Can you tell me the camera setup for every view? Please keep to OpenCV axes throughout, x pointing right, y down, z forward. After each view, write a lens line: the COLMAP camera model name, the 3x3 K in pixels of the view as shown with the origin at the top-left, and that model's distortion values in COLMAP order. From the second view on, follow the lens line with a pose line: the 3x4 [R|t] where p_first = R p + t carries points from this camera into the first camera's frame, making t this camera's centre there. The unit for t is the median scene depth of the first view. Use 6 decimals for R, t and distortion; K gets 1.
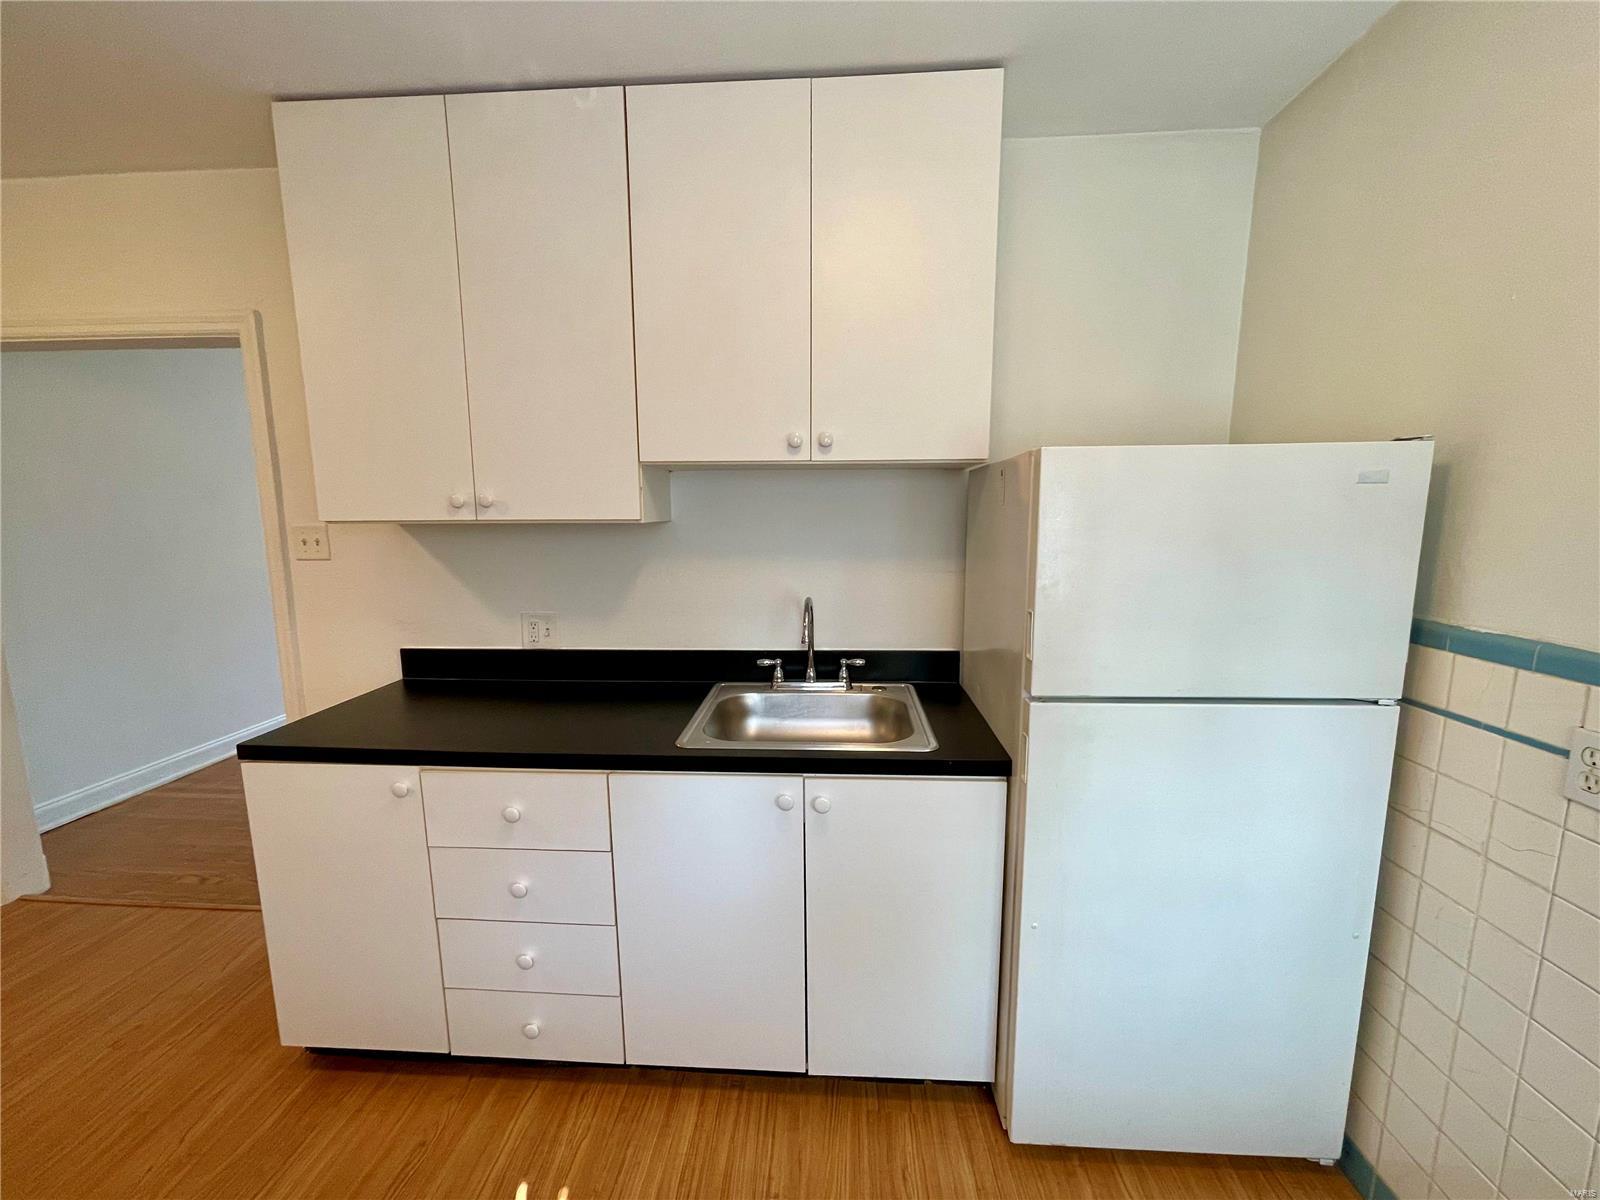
lens RADIAL K [[648.1, 0, 791.8], [0, 648.1, 604.8], [0, 0, 1]] dist [-0.002295, -0.000213]
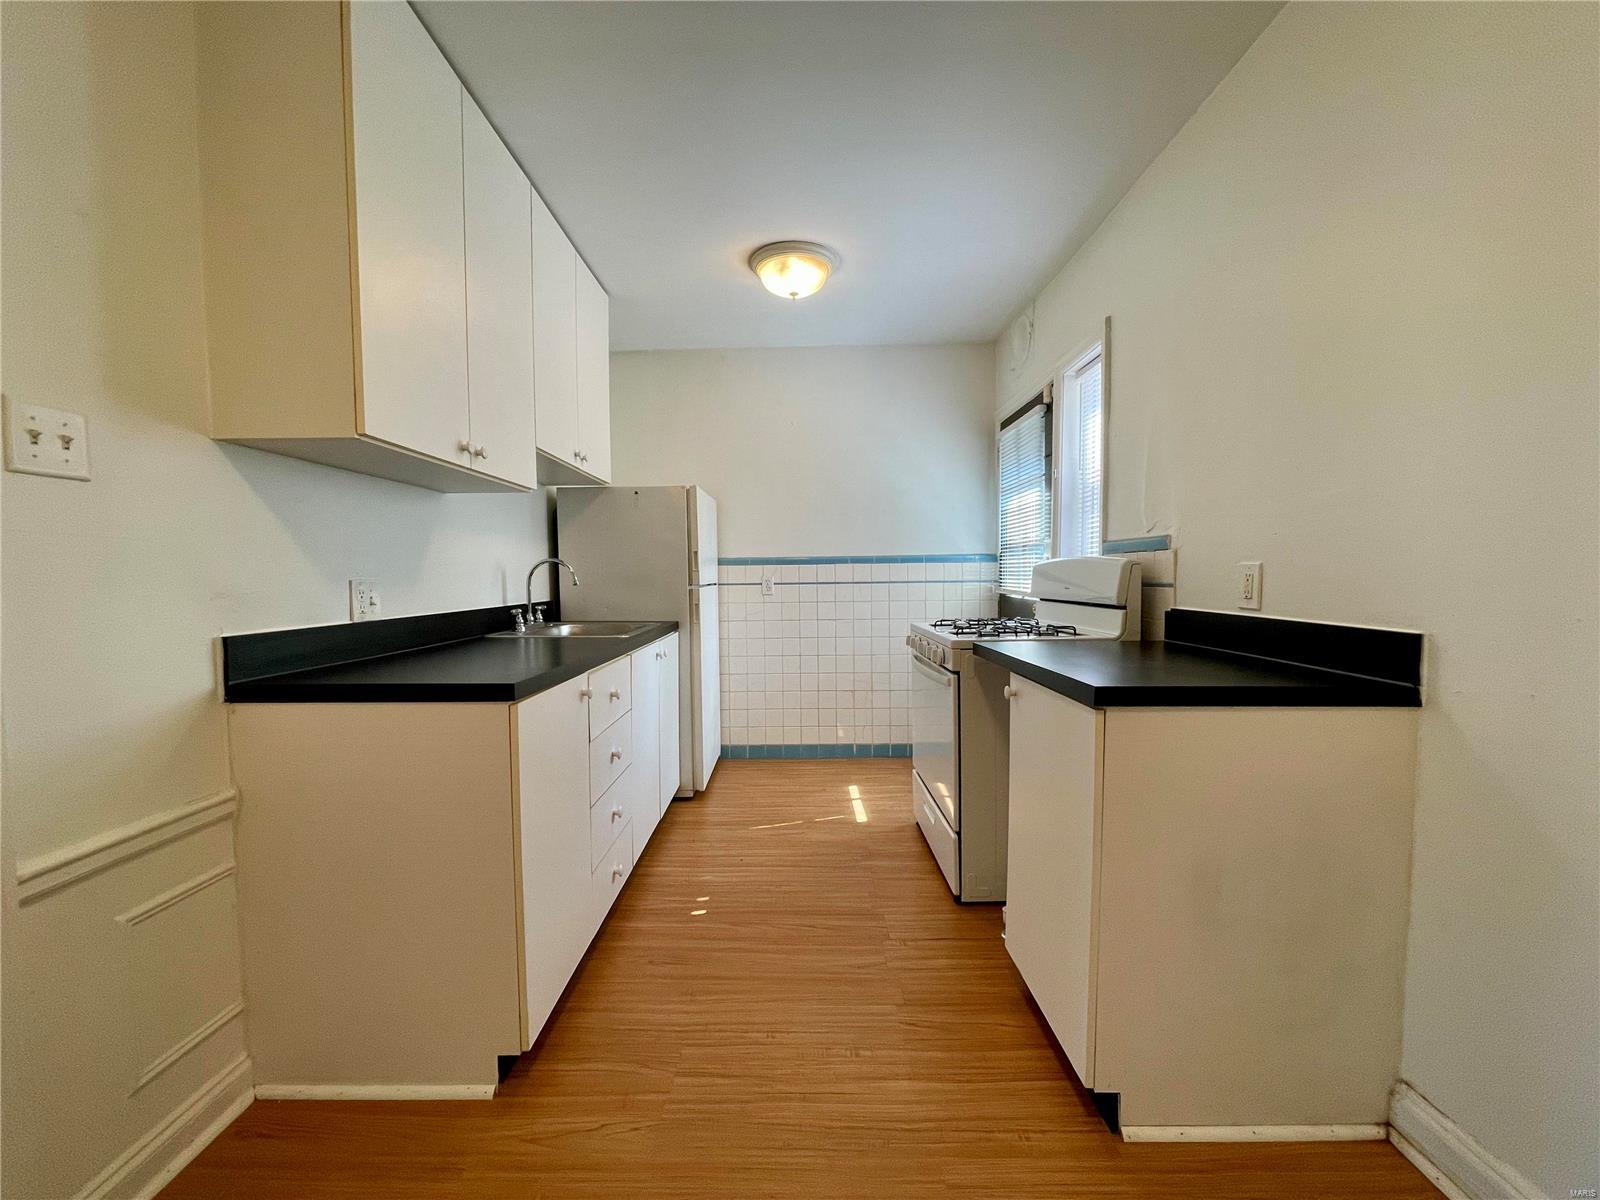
lens RADIAL K [[648.1, 0, 791.8], [0, 648.1, 604.8], [0, 0, 1]] dist [-0.002295, -0.000213]
pose [[-0.045275, -0.042165, 0.998084, -1.267061], [0.158125, 0.986211, 0.048837, 0.094262], [-0.986381, 0.160034, -0.037984, 0.478930]]
